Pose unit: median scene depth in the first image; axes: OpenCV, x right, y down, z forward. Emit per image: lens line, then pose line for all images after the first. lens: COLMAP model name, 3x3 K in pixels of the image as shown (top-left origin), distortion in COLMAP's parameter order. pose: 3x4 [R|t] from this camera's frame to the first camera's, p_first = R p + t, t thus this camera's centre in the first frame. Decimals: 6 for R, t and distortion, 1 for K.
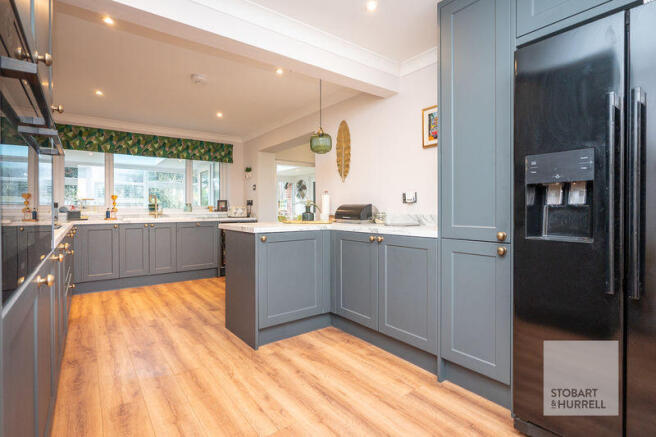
lens RADIAL K [[320.5, 0, 328.3], [0, 320.5, 211.7], [0, 0, 1]] dist [0.001766, 0.000755]
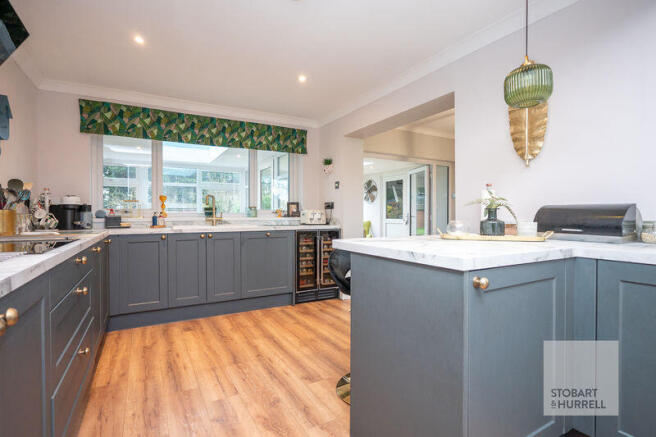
lens RADIAL K [[321.1, 0, 328.0], [0, 321.1, 218.5], [0, 0, 1]] dist [0.002958, 0.000582]
pose [[0.991816, 0.002500, -0.127653, -0.178240], [-0.001971, 0.999989, 0.004267, -0.000729], [0.127662, -0.003981, 0.991810, 0.289258]]
